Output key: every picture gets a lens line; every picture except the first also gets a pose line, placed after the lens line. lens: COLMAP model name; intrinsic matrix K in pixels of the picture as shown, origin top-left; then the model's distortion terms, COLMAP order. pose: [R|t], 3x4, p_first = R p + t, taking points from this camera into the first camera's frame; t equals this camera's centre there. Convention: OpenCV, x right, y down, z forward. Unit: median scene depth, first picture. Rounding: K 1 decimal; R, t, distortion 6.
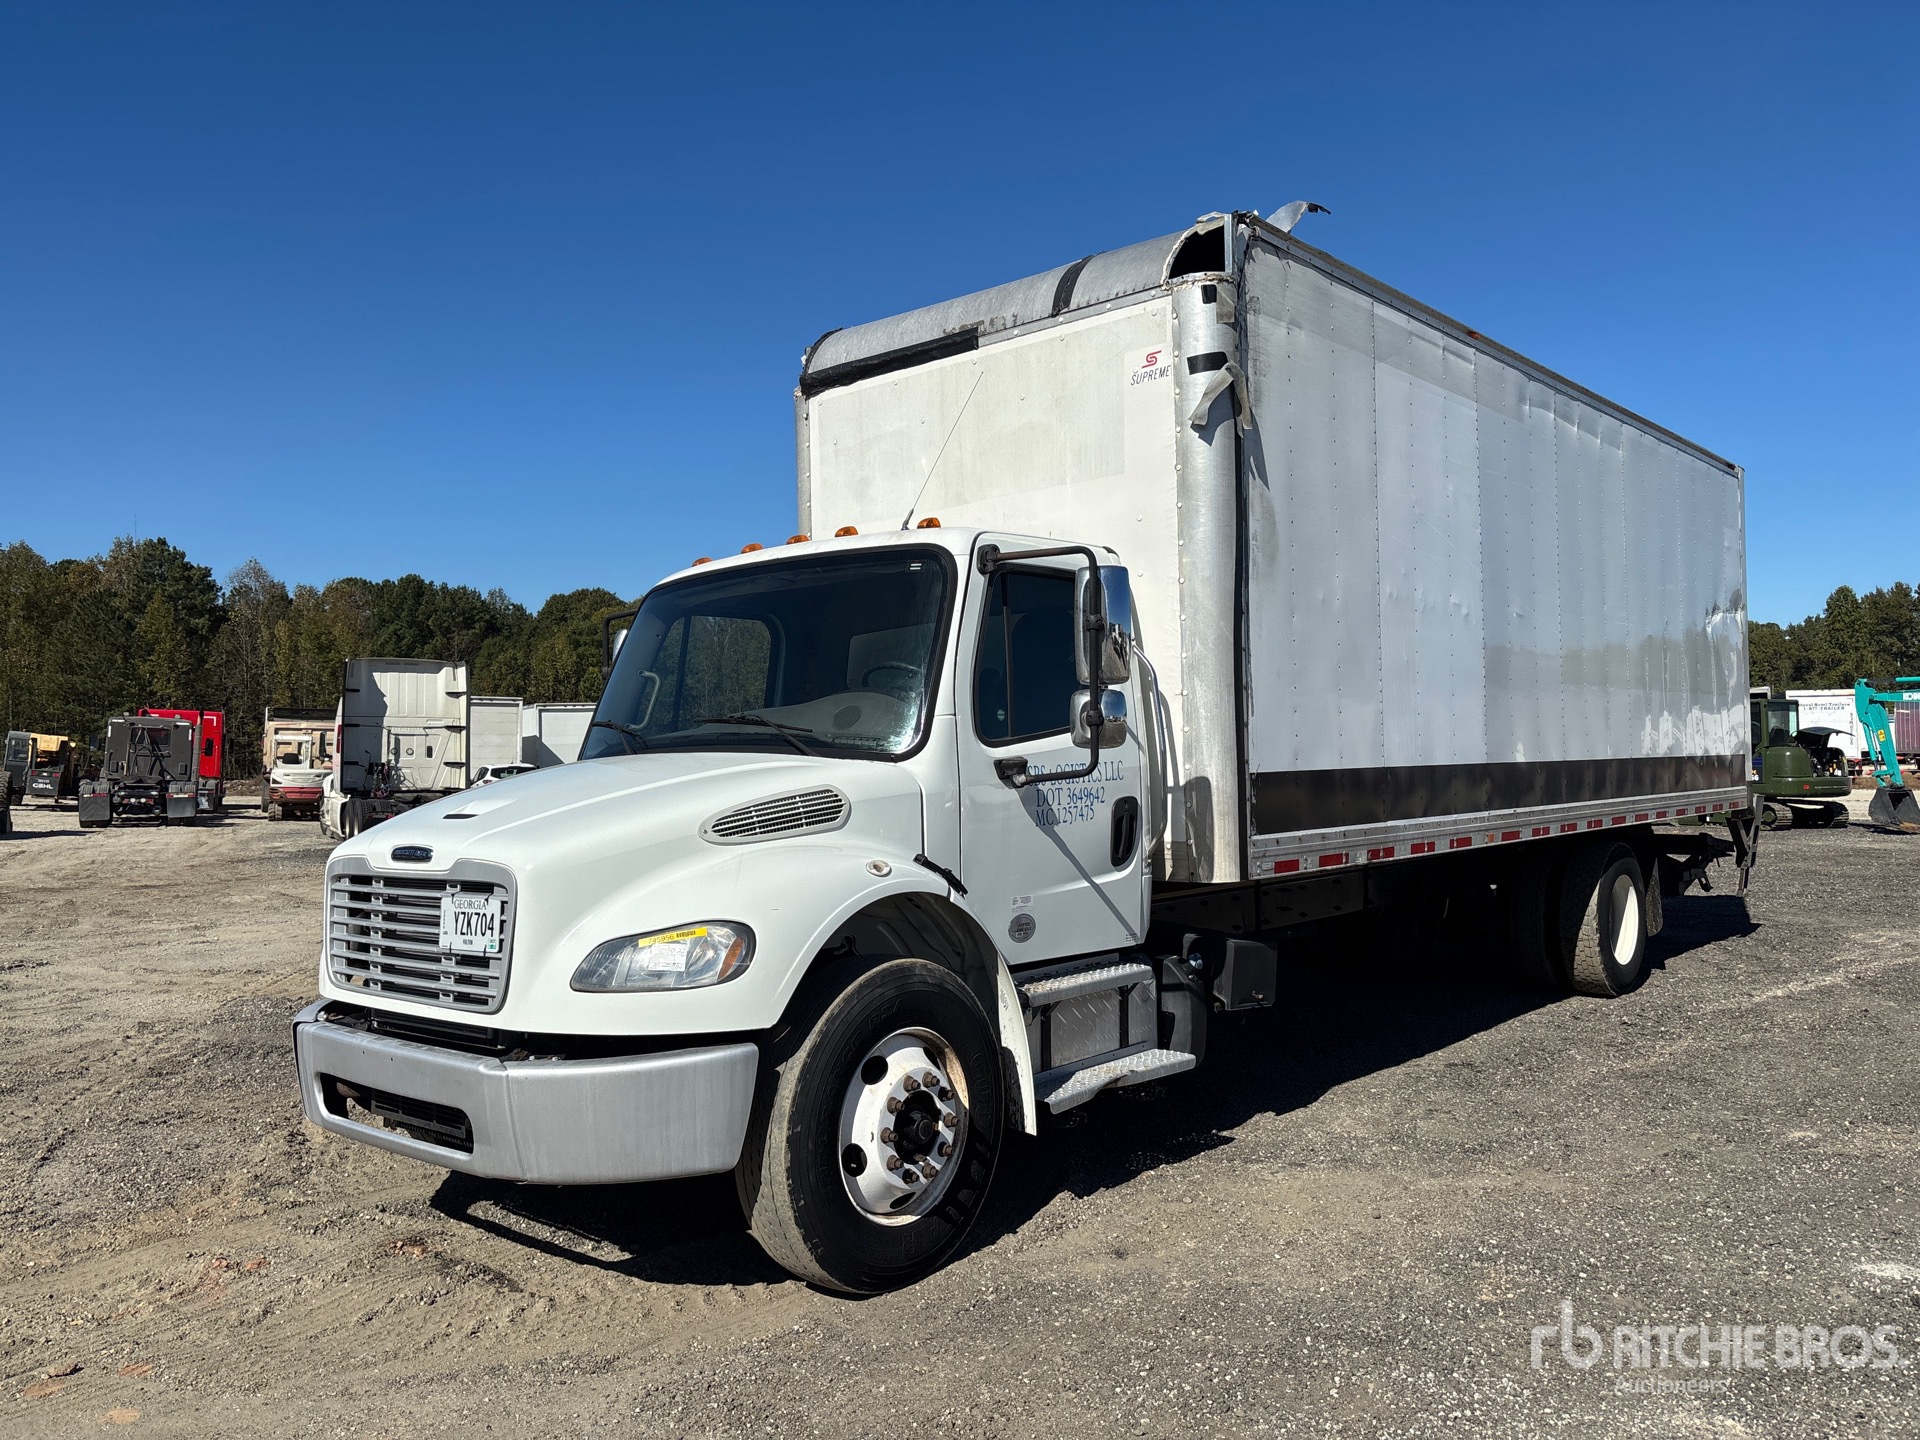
lens RADIAL K [[1479.1, 0, 960.7], [0, 1479.1, 741.8], [0, 0, 1]] dist [-0.008441, -0.007223]
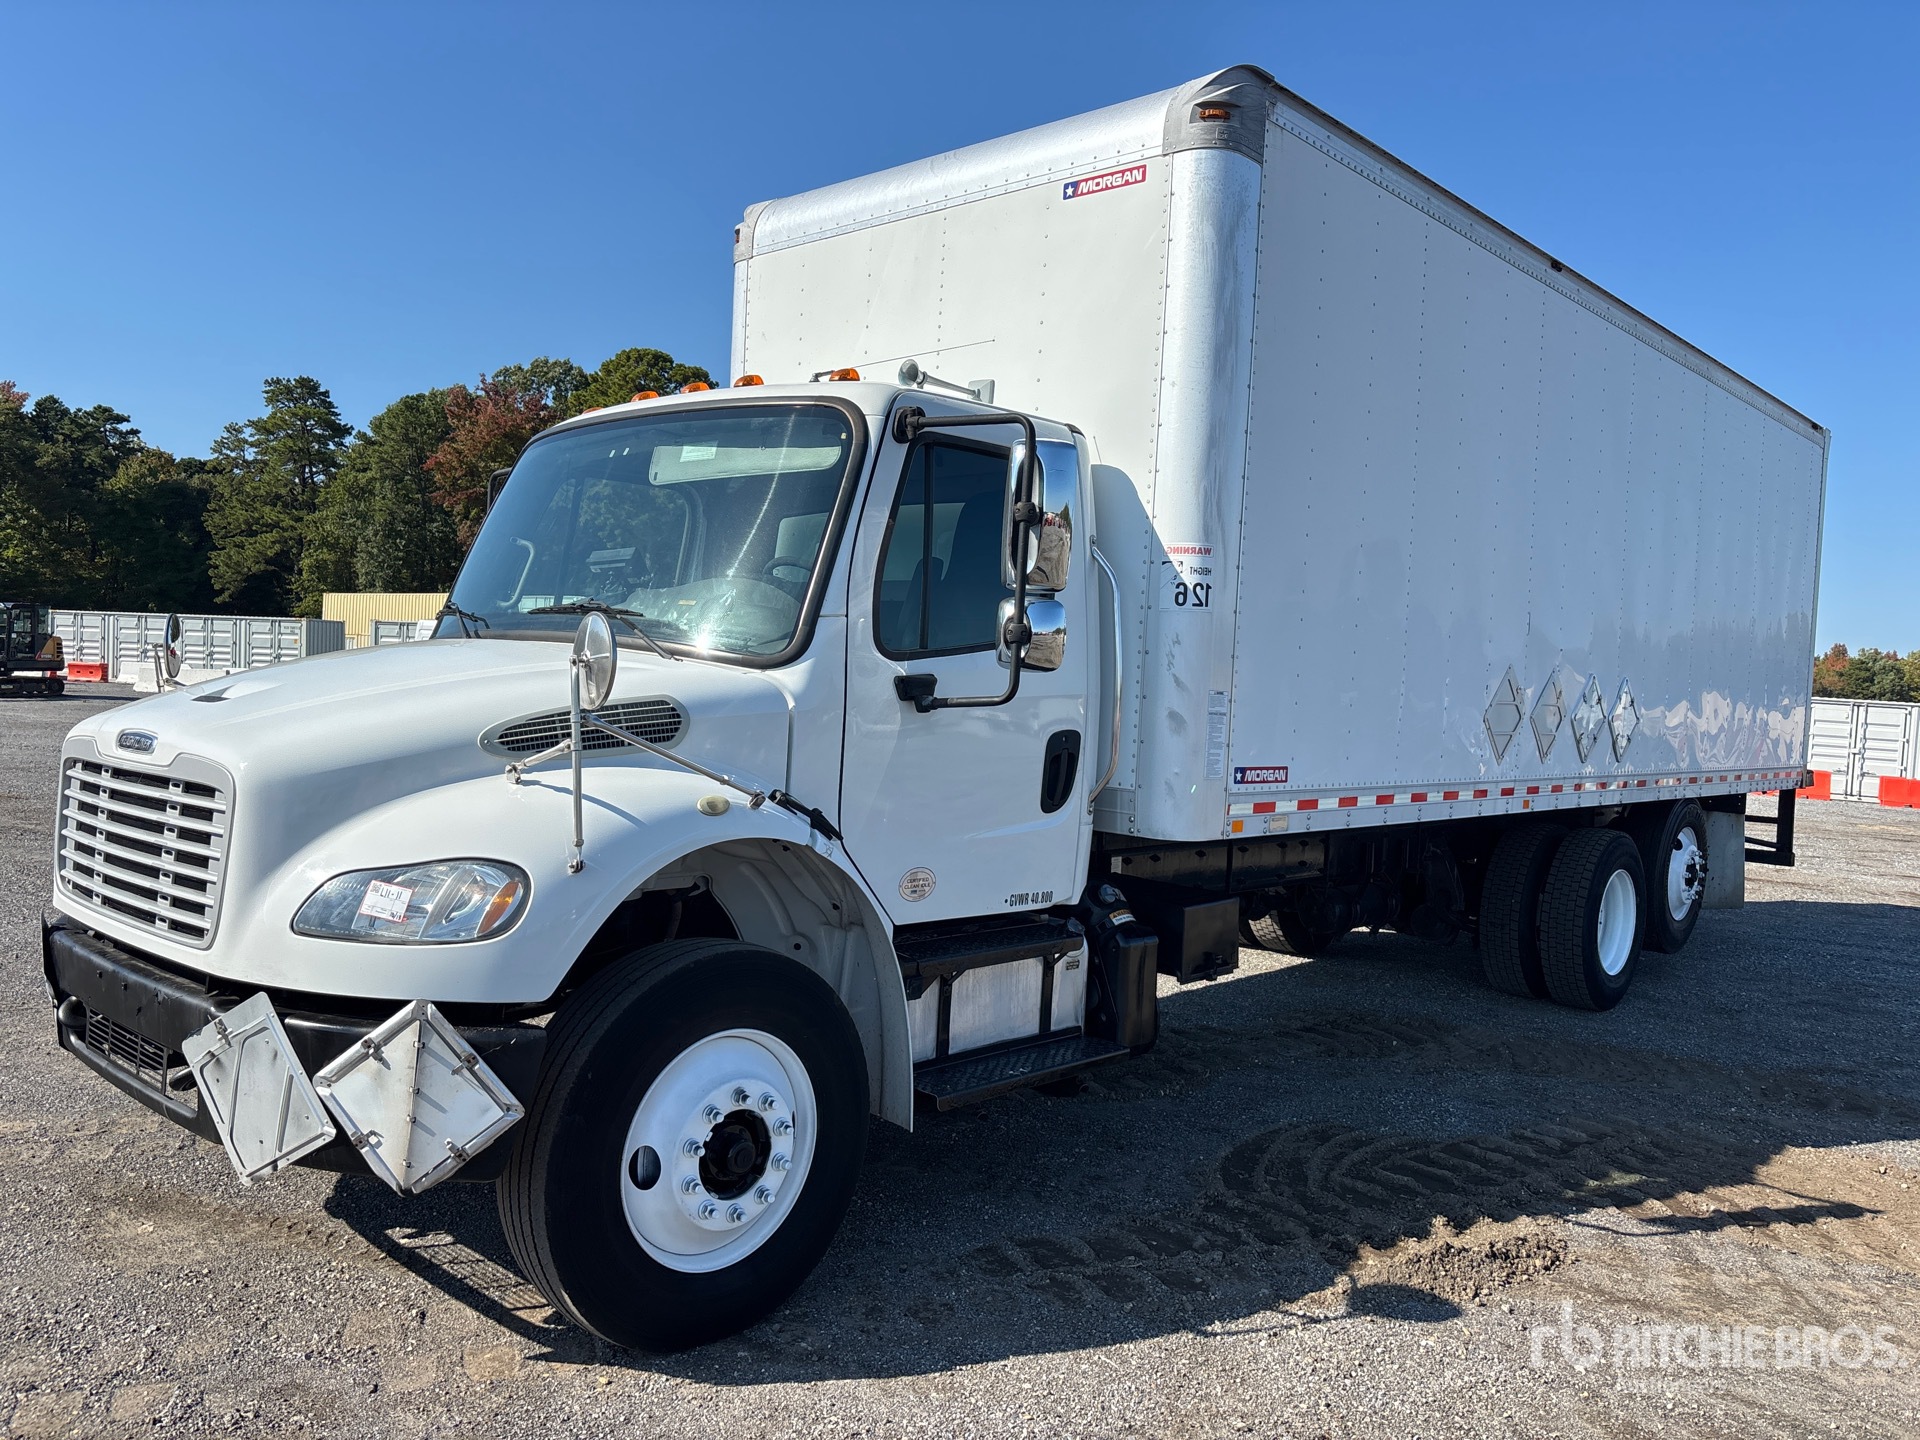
lens RADIAL K [[1479.1, 0, 960.7], [0, 1479.1, 741.8], [0, 0, 1]] dist [-0.008441, -0.007223]
pose [[0.996654, 0.076891, -0.027729, 0.087106], [-0.074779, 0.994705, 0.070496, -0.011864], [0.033003, -0.068187, 0.997127, 0.203275]]
